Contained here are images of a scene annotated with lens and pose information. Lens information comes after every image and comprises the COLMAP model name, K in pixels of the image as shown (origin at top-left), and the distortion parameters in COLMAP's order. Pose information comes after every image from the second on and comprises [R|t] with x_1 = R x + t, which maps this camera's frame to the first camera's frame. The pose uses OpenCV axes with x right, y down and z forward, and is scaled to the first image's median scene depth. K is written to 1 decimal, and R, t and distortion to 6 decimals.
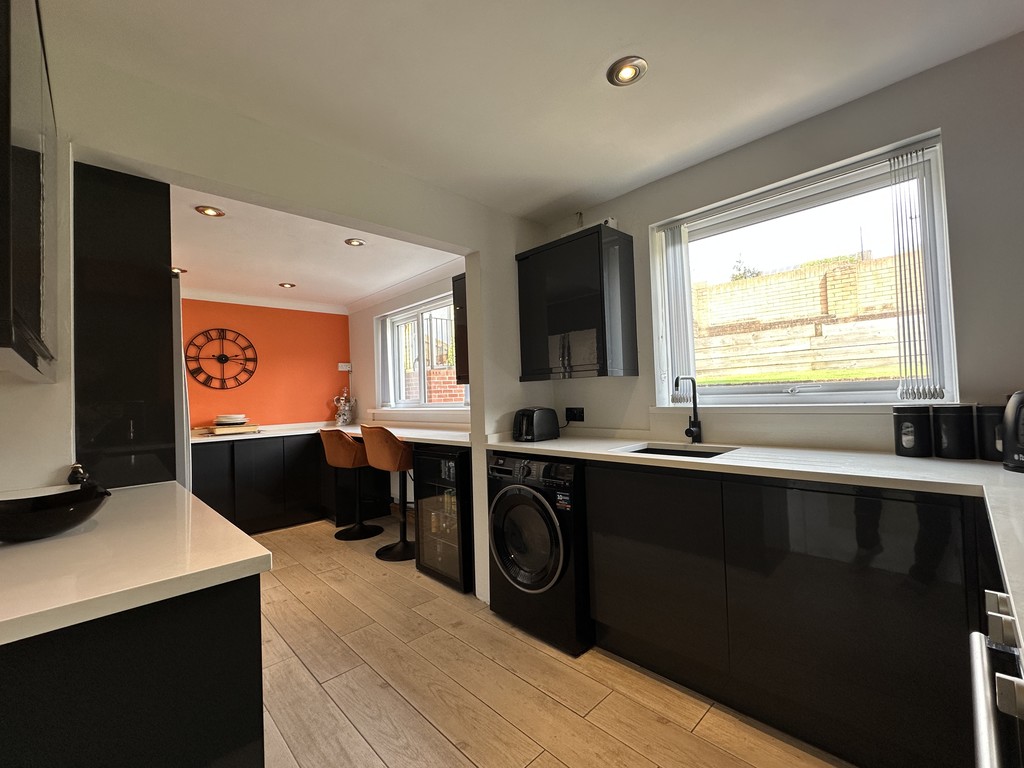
lens RADIAL K [[408.7, 0, 512.0], [0, 408.7, 384.0], [0, 0, 1]] dist [-0.001543, 0.000087]
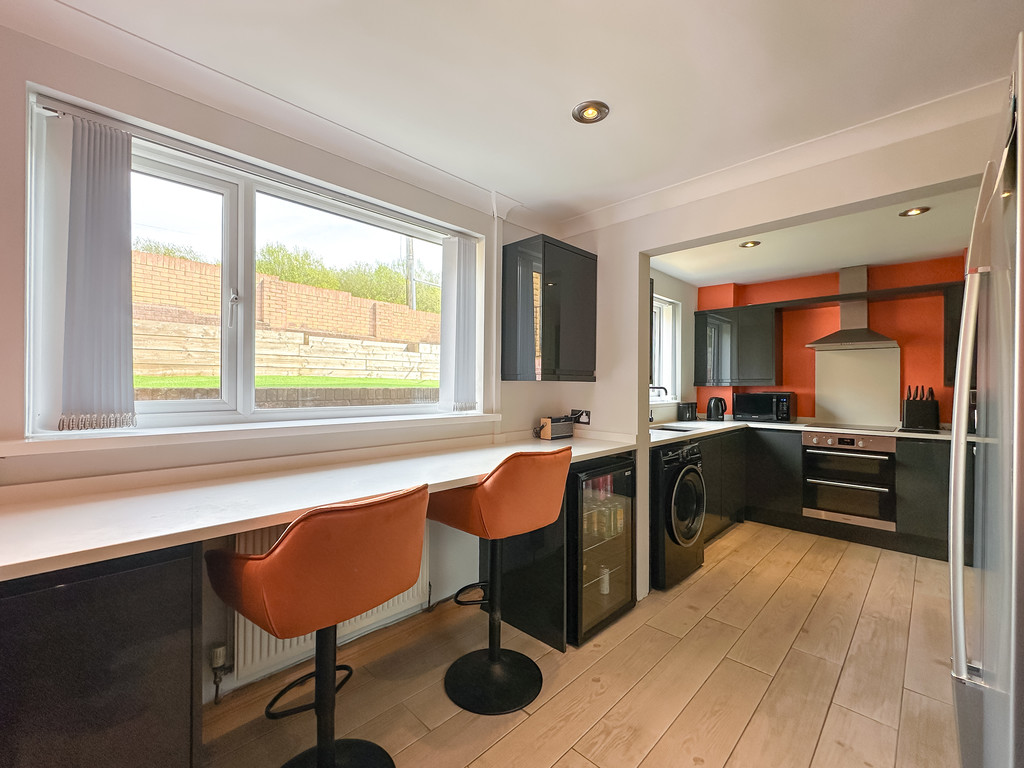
lens RADIAL K [[428.4, 0, 495.2], [0, 428.4, 382.4], [0, 0, 1]] dist [-0.000829, 0.000090]
pose [[0.015992, 0.044319, 0.998889, -1.208271], [-0.034042, 0.998462, -0.043755, 0.054455], [-0.999292, -0.033305, 0.017477, 1.414225]]
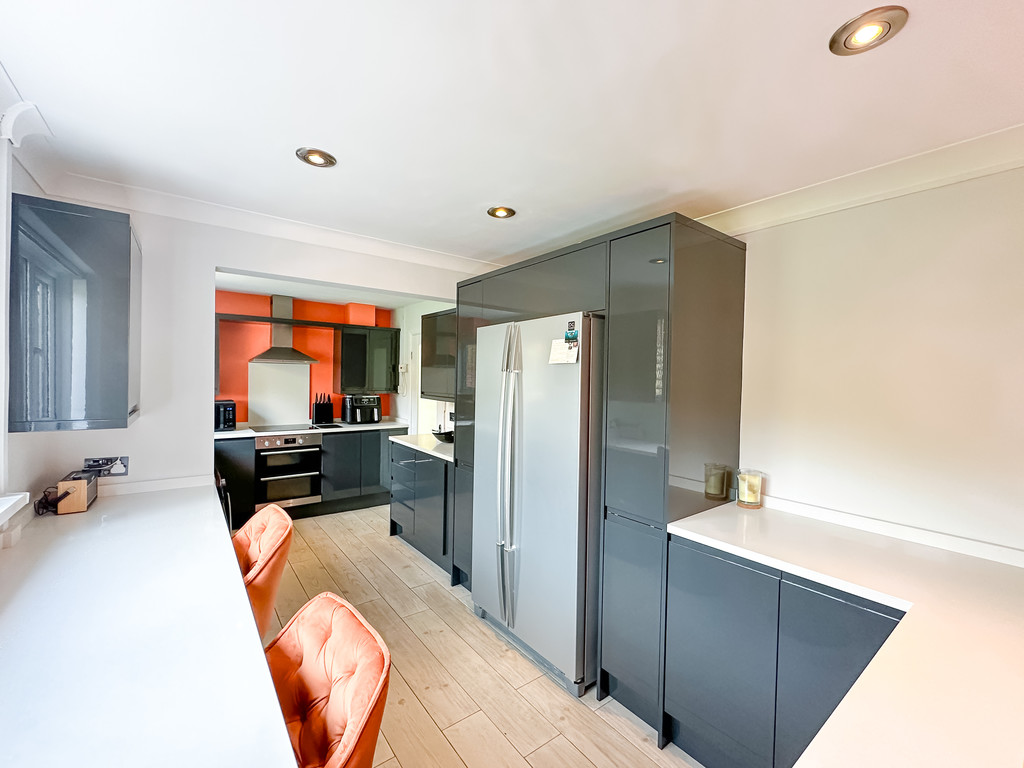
lens RADIAL K [[444.2, 0, 512.0], [0, 444.2, 384.0], [0, 0, 1]] dist [-0.001114, -0.000013]
pose [[-0.989897, 0.017036, 0.140764, -0.909829], [0.015593, 0.999814, -0.011346, -0.054418], [-0.140932, -0.009036, -0.989978, 1.965174]]
